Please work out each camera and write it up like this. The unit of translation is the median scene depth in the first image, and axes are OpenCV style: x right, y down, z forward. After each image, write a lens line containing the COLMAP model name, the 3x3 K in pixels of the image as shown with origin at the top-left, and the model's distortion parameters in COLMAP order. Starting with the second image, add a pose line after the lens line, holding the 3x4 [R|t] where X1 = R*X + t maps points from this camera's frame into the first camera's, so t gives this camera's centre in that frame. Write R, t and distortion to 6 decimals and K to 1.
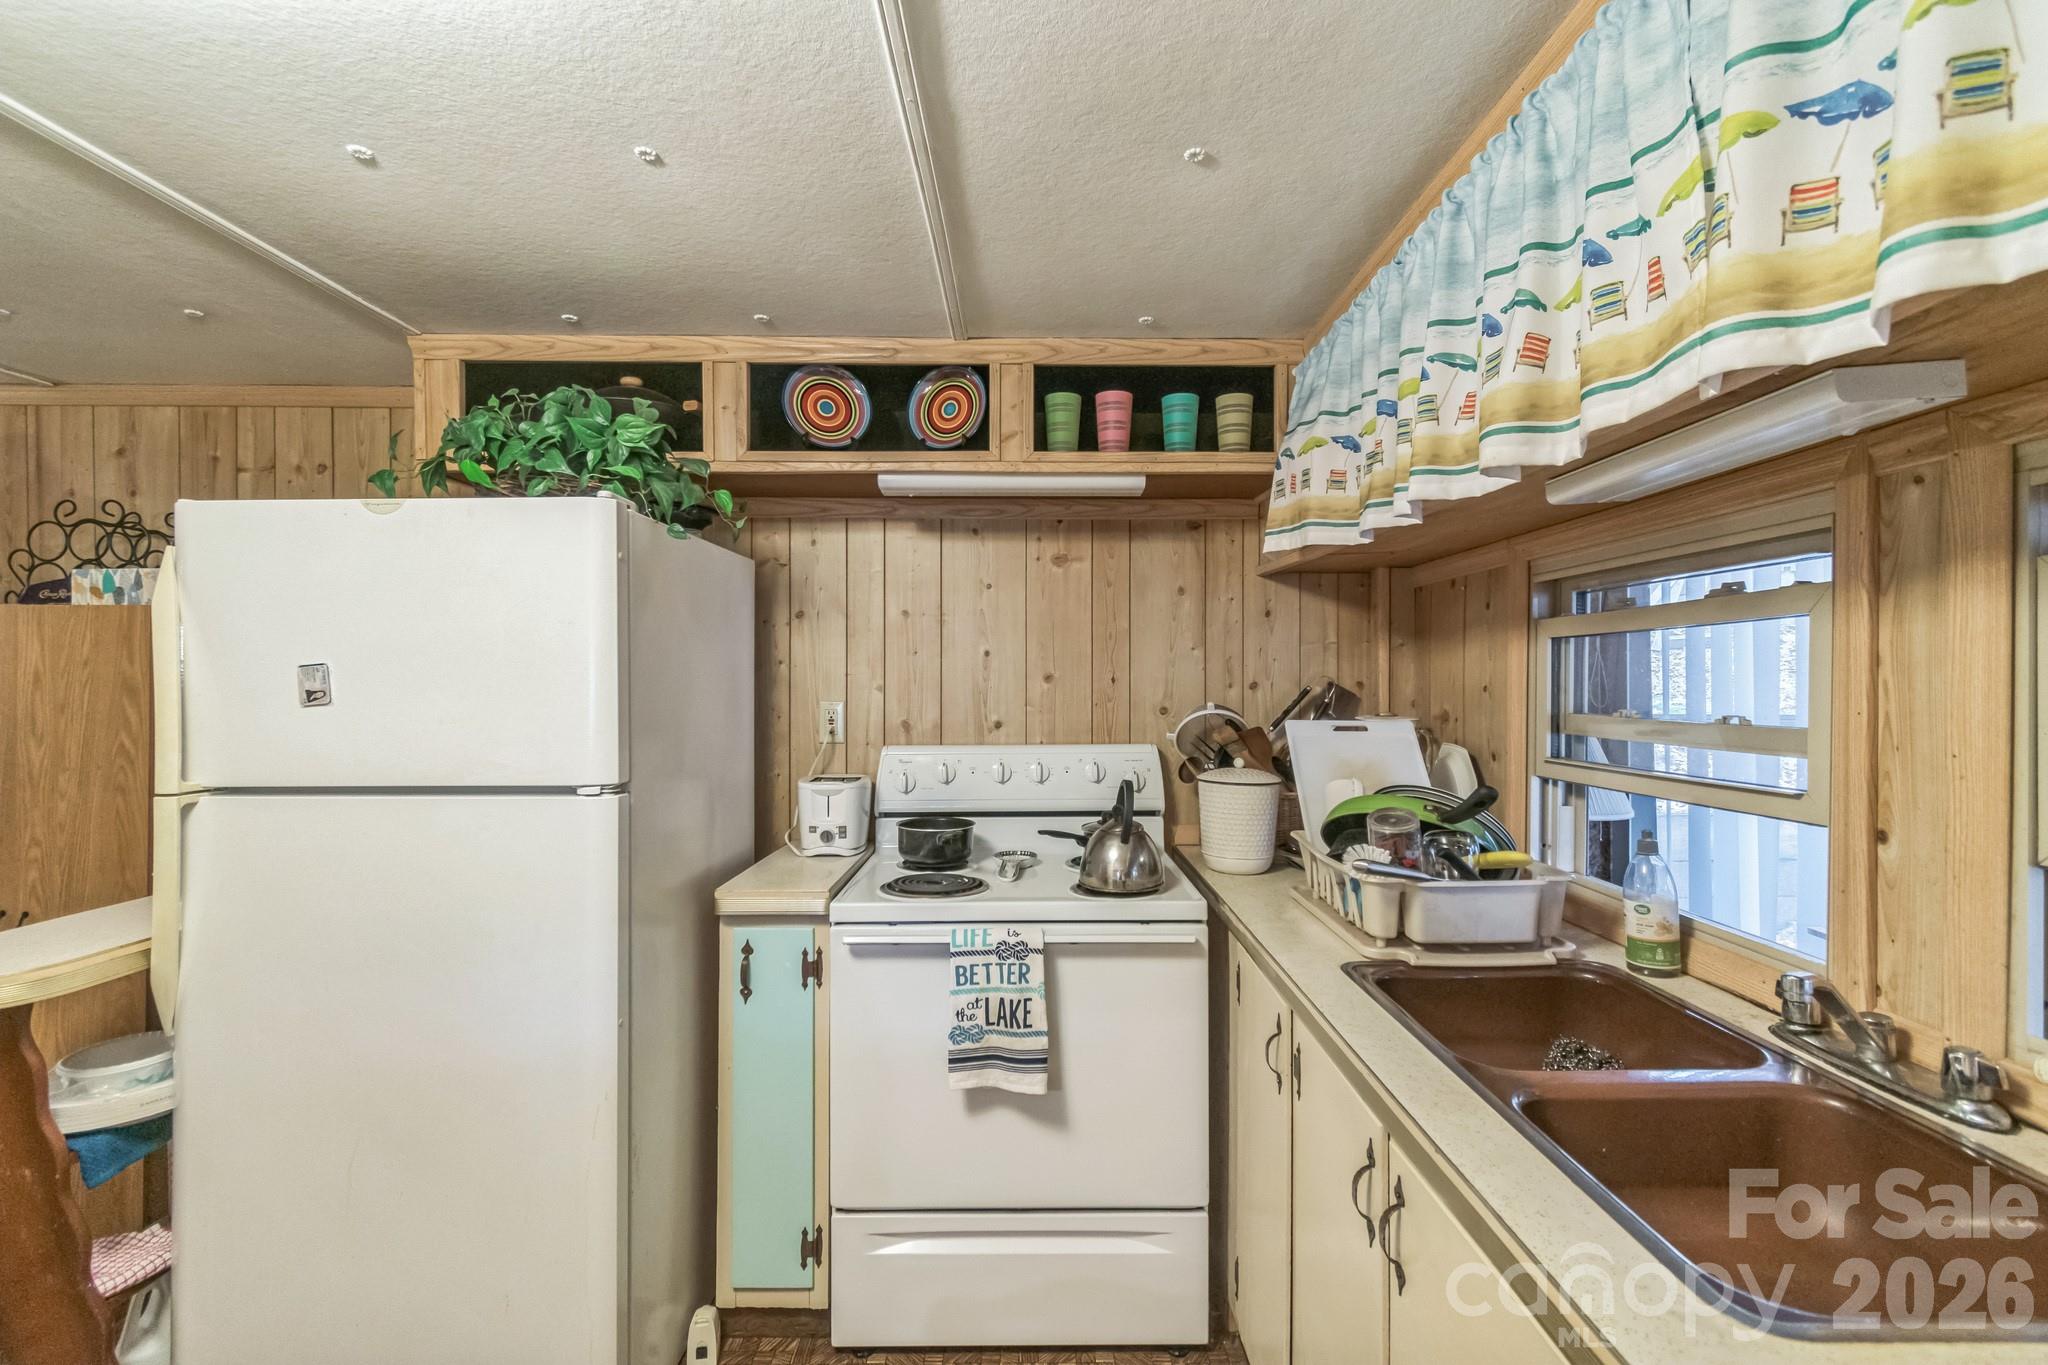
lens RADIAL K [[914.4, 0, 1031.0], [0, 914.4, 679.5], [0, 0, 1]] dist [0.003246, -0.001885]
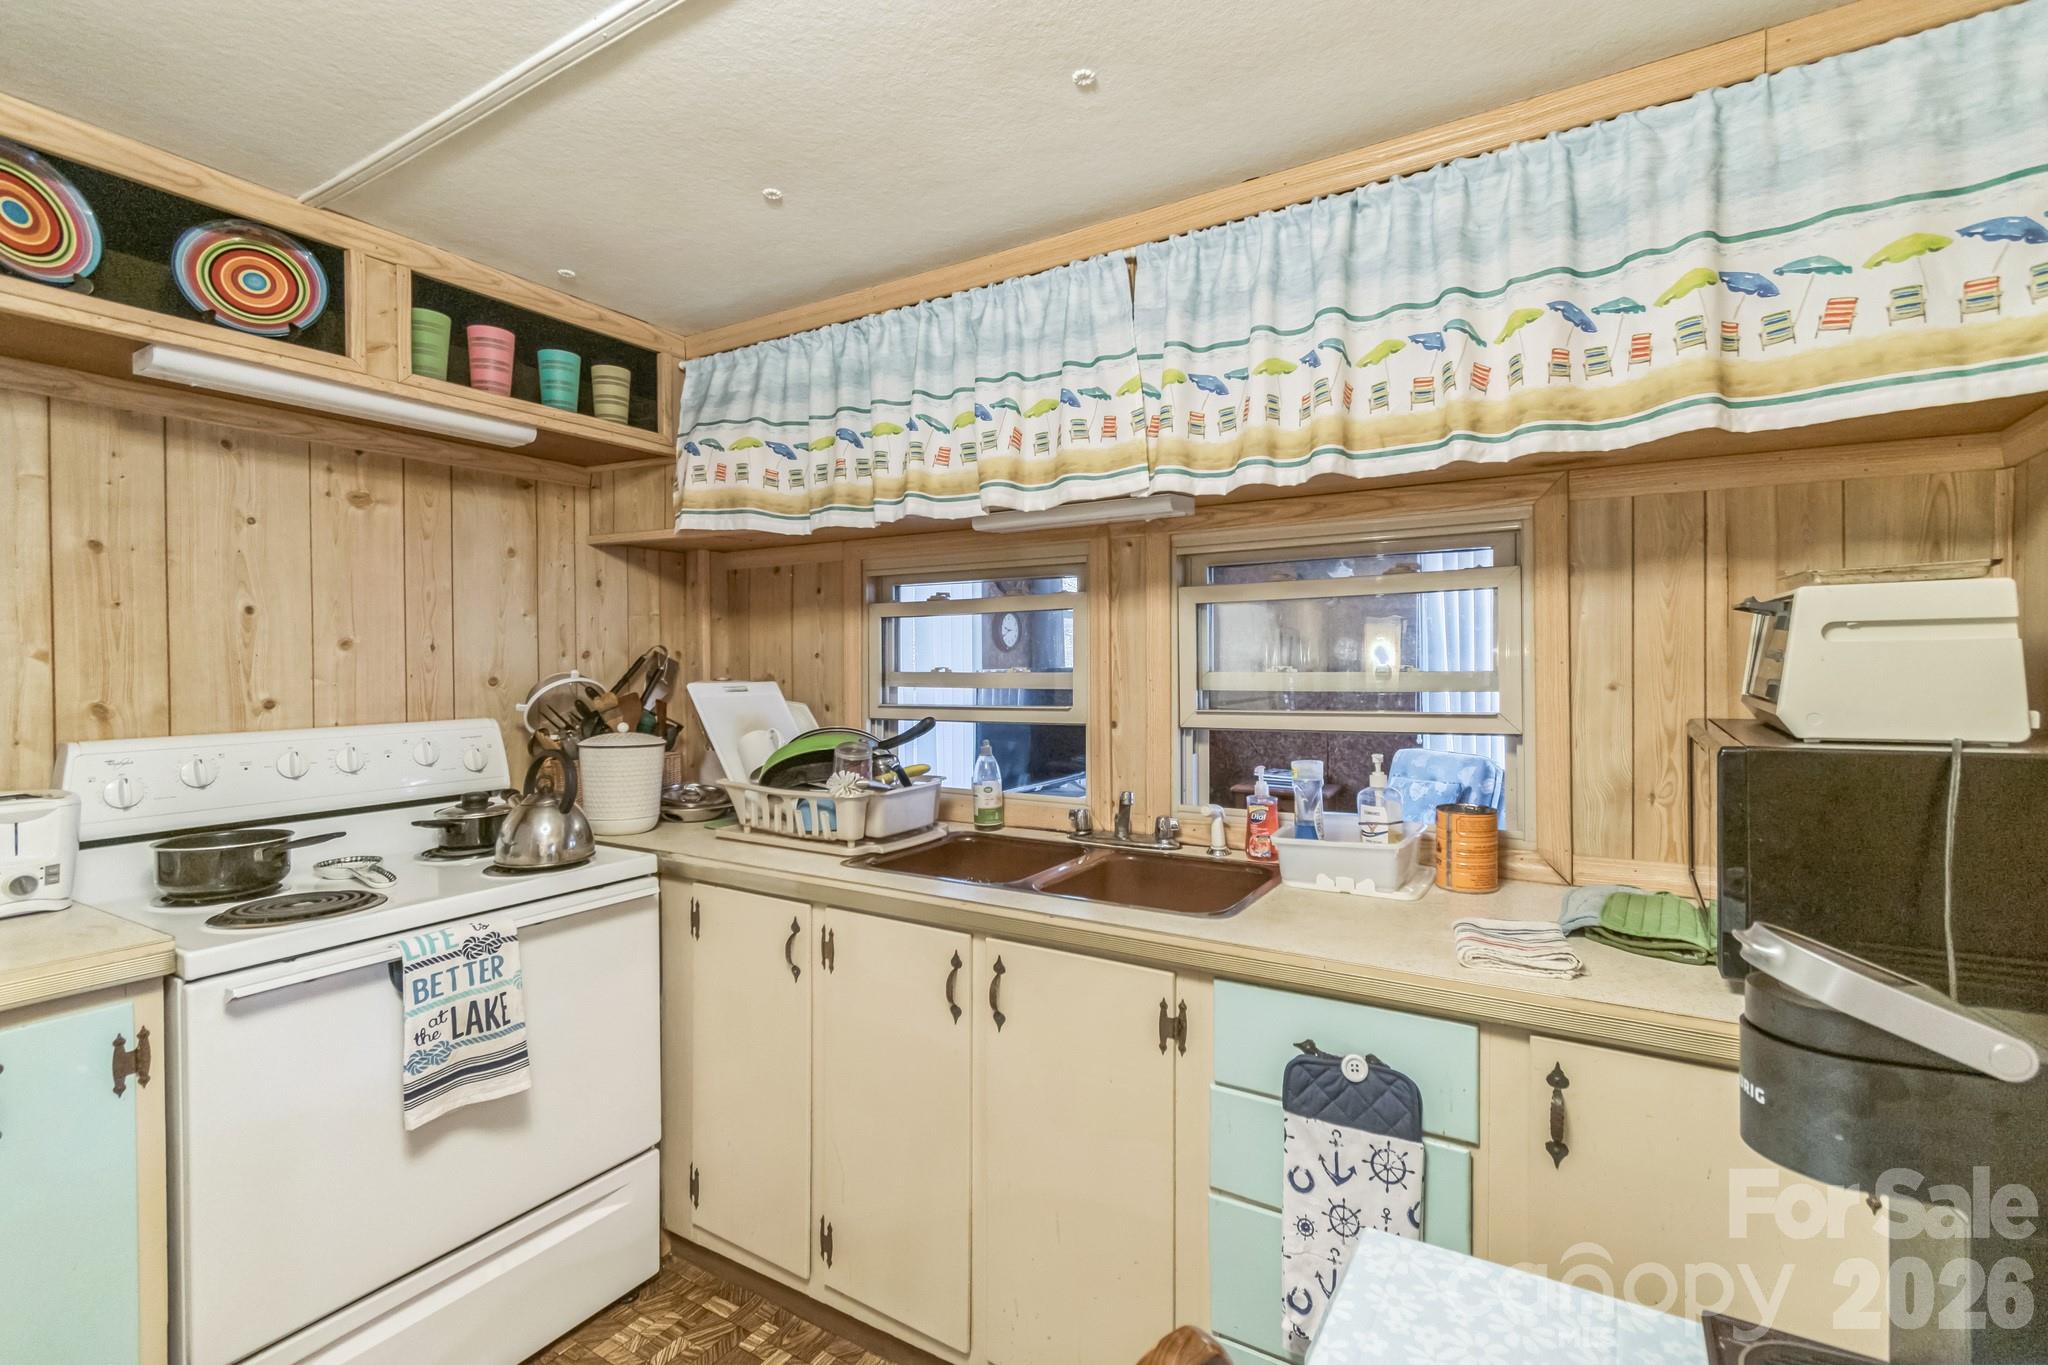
lens RADIAL K [[914.4, 0, 1050.6], [0, 914.4, 668.9], [0, 0, 1]] dist [0.003246, -0.001885]
pose [[0.511049, -0.008922, 0.859505, -0.442115], [0.003574, 0.999960, 0.008255, 0.019662], [-0.859544, -0.001147, 0.511060, 0.063039]]
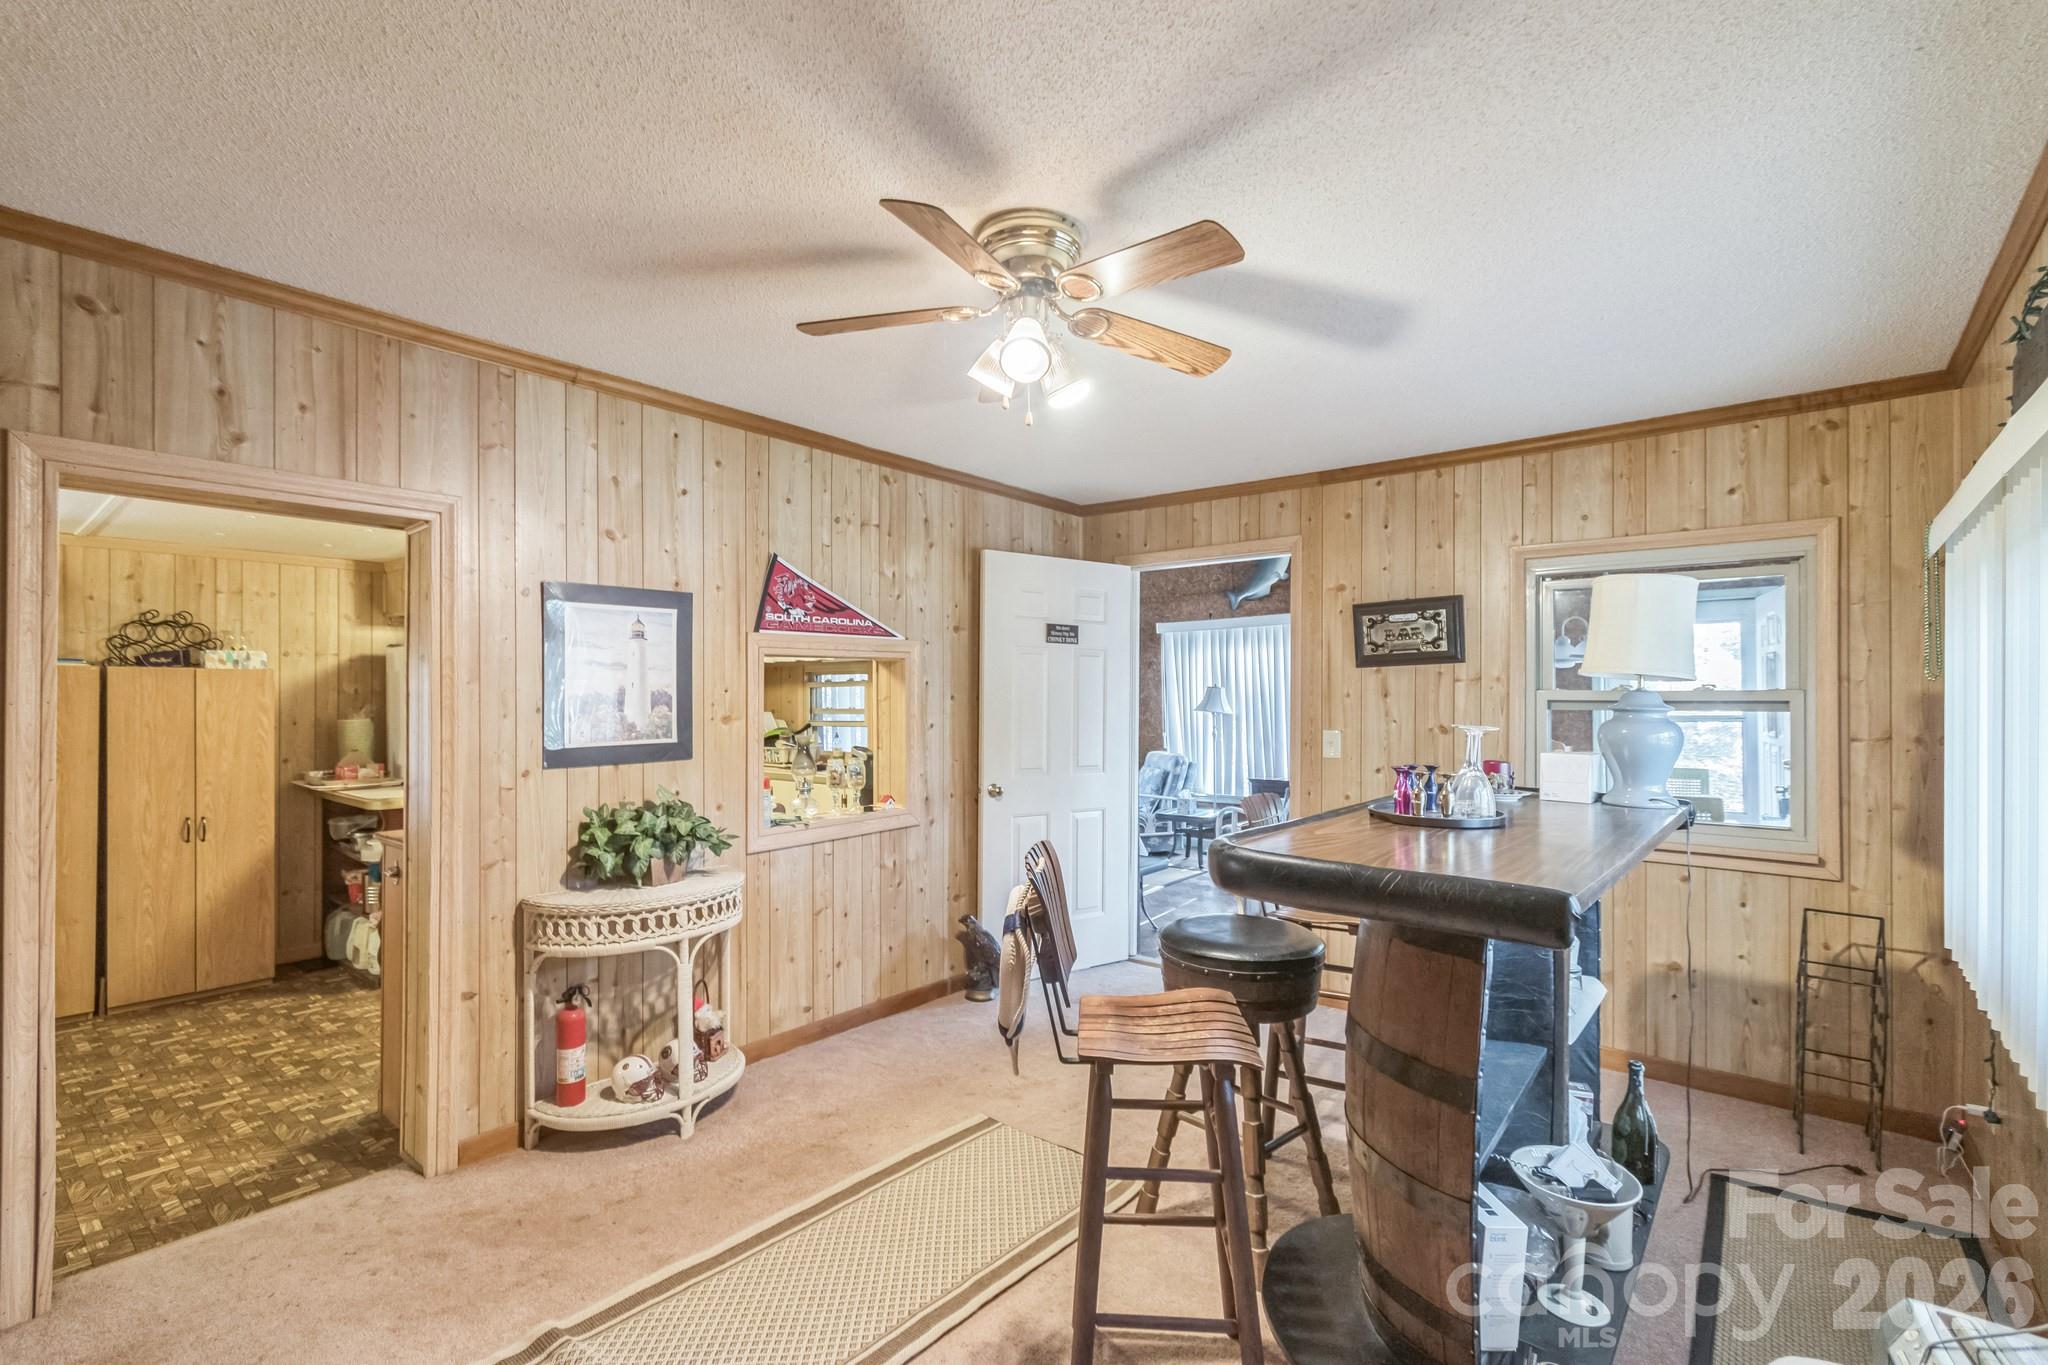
lens RADIAL K [[914.4, 0, 1038.4], [0, 914.4, 688.6], [0, 0, 1]] dist [0.003246, -0.001885]
pose [[0.618318, 0.002300, 0.785925, -1.555528], [0.004941, 0.999965, -0.006814, -0.012781], [-0.785913, 0.008097, 0.618285, -1.771048]]
